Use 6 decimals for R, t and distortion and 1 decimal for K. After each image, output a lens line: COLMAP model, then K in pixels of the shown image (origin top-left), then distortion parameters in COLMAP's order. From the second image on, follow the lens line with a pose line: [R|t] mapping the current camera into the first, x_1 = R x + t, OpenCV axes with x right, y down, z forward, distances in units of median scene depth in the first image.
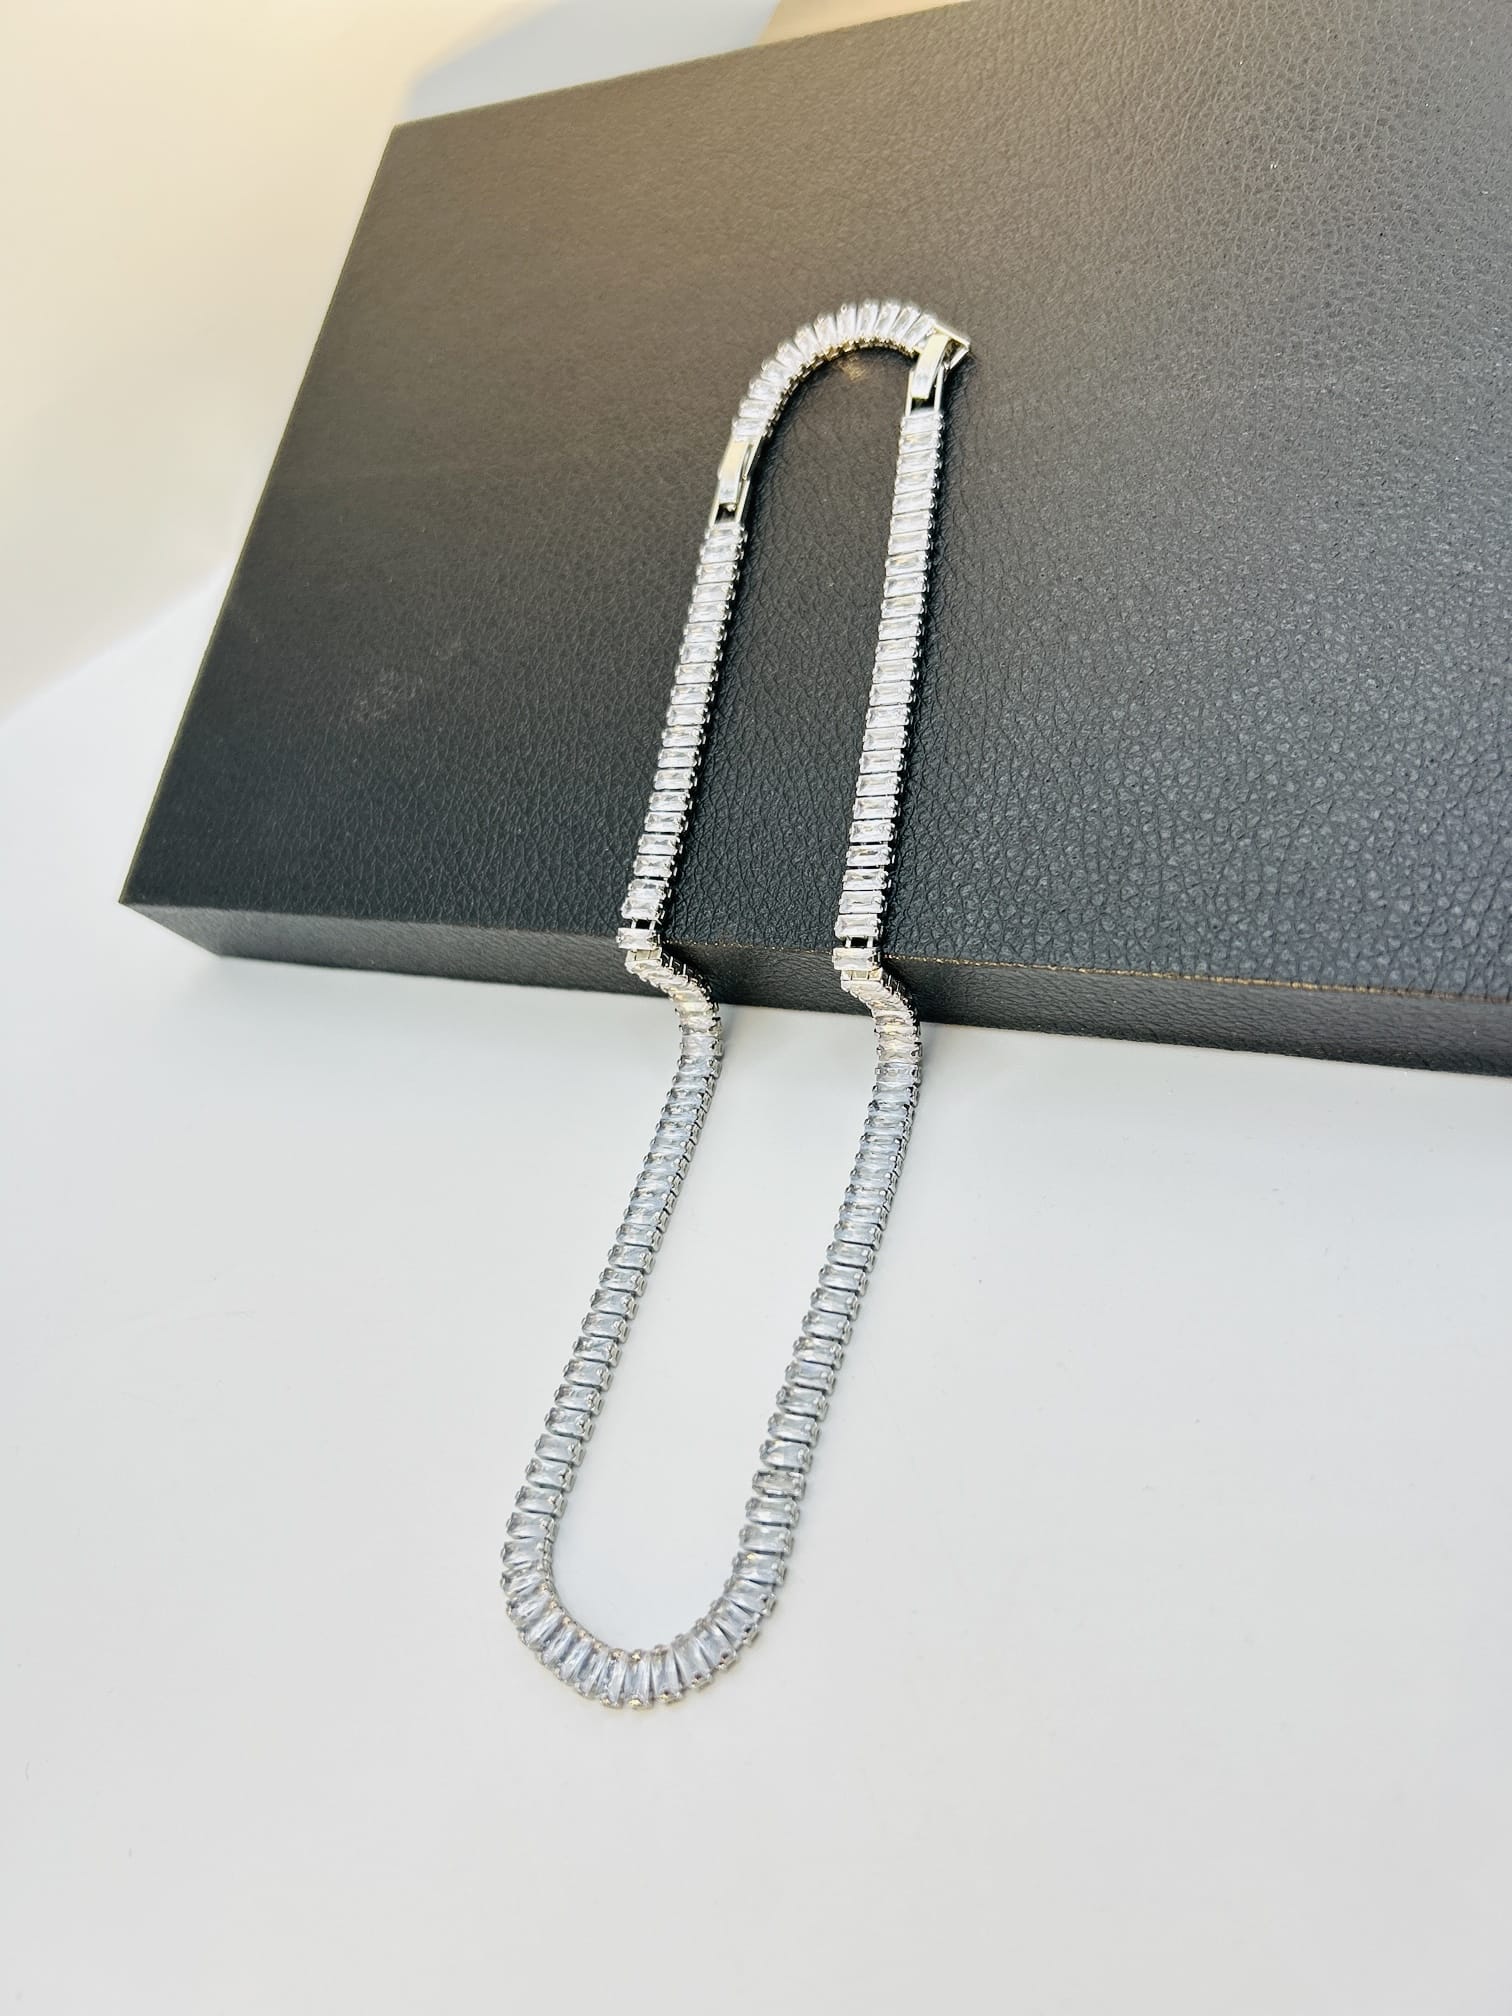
lens RADIAL K [[1573.8, 0, 760.4], [0, 1573.8, 955.9], [0, 0, 1]] dist [-0.015920, -0.015410]
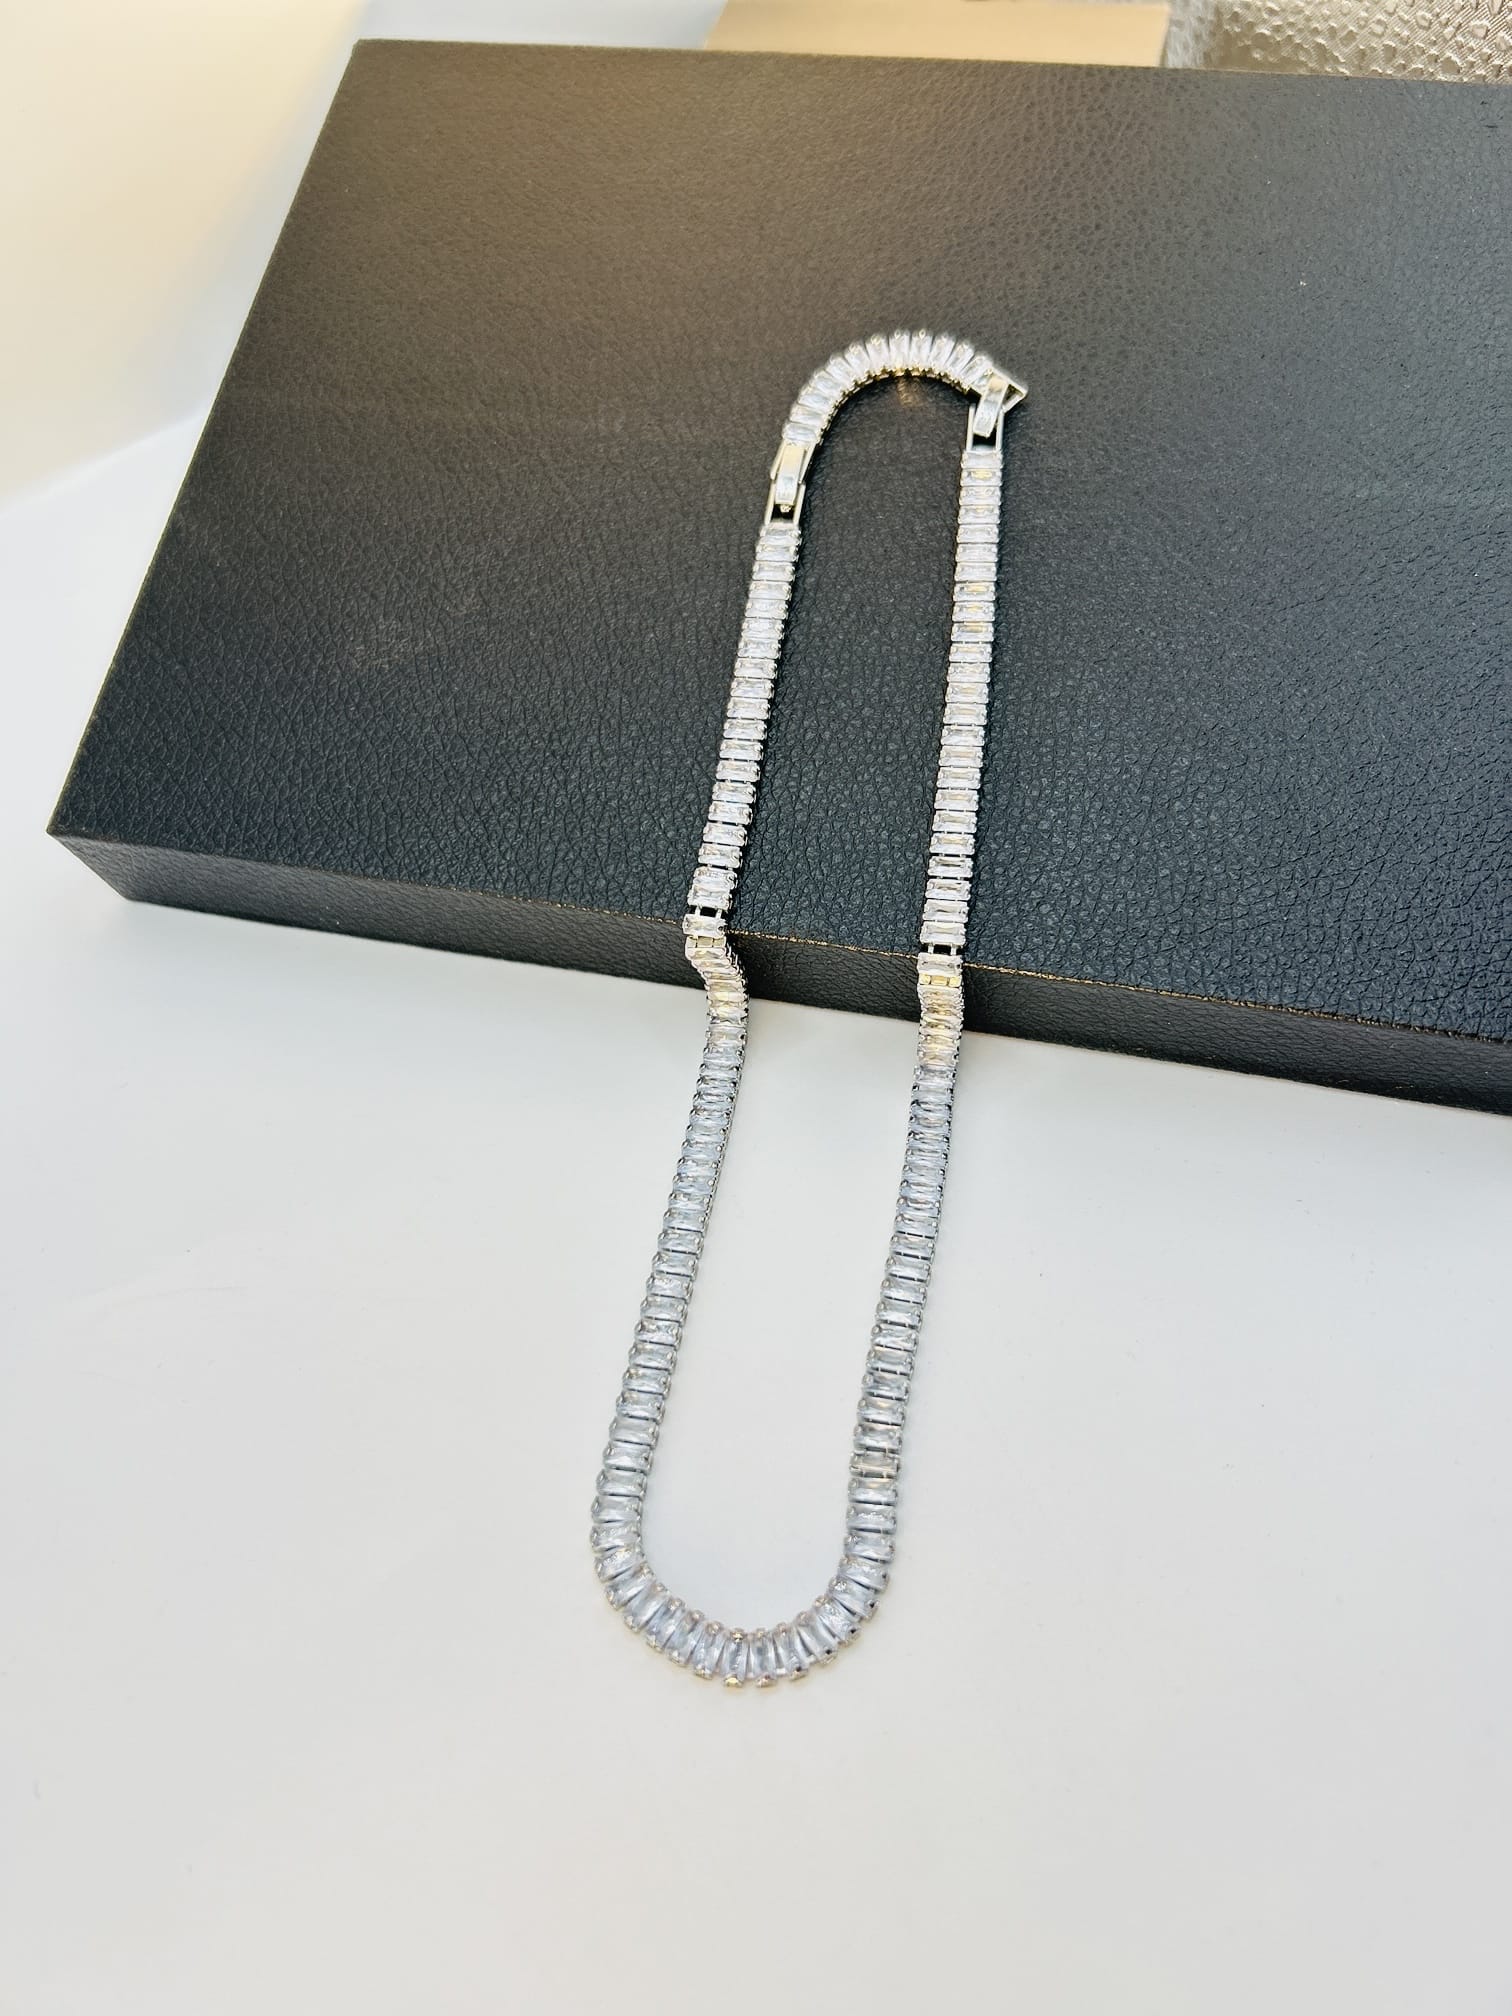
lens RADIAL K [[1573.8, 0, 760.4], [0, 1573.8, 955.9], [0, 0, 1]] dist [-0.015920, -0.015410]
pose [[0.958147, 0.079984, 0.274877, -0.299388], [-0.081643, 0.996647, -0.005418, 0.010047], [-0.274389, -0.017251, 0.961464, 0.023073]]
